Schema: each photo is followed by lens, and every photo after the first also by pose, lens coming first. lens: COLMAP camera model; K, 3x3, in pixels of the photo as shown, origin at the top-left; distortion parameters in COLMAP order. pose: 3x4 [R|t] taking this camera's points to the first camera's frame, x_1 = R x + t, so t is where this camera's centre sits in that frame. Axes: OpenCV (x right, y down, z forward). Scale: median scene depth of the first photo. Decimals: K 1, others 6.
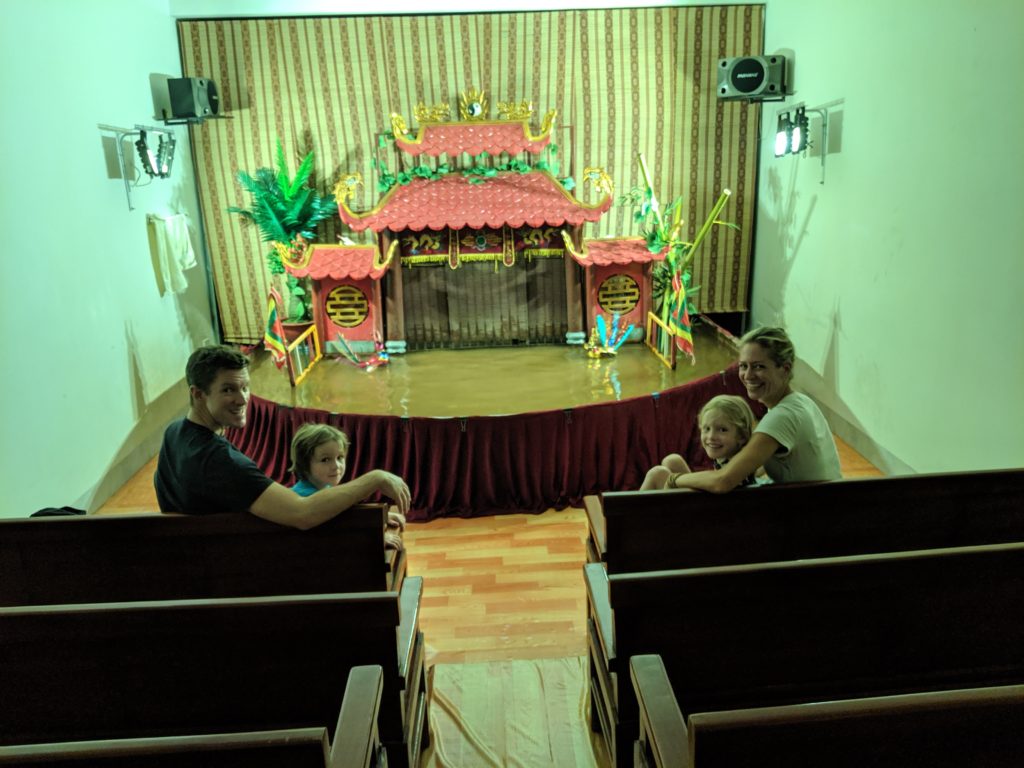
lens RADIAL K [[796.5, 0, 513.9], [0, 796.5, 358.4], [0, 0, 1]] dist [0.056156, -0.094290]
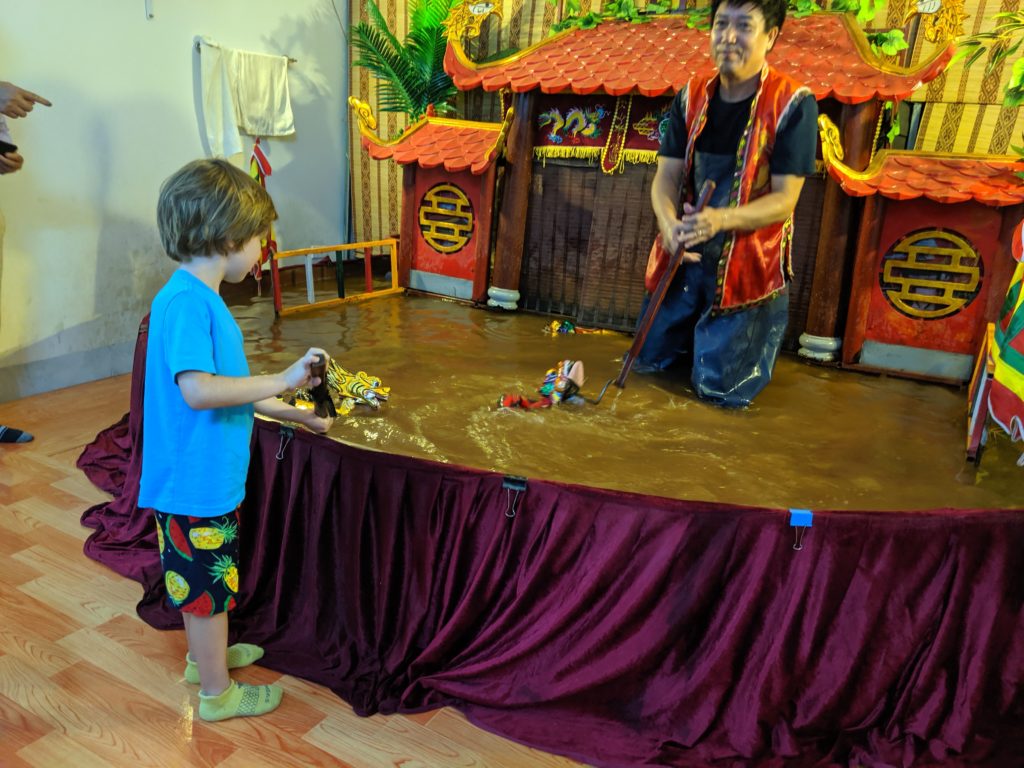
lens RADIAL K [[803.6, 0, 523.7], [0, 803.6, 388.9], [0, 0, 1]] dist [0.053887, -0.109430]
pose [[0.845857, 0.235420, -0.478647, 0.167343], [-0.214791, 0.971696, 0.098347, -0.010355], [0.488252, 0.019621, 0.872482, 0.463959]]
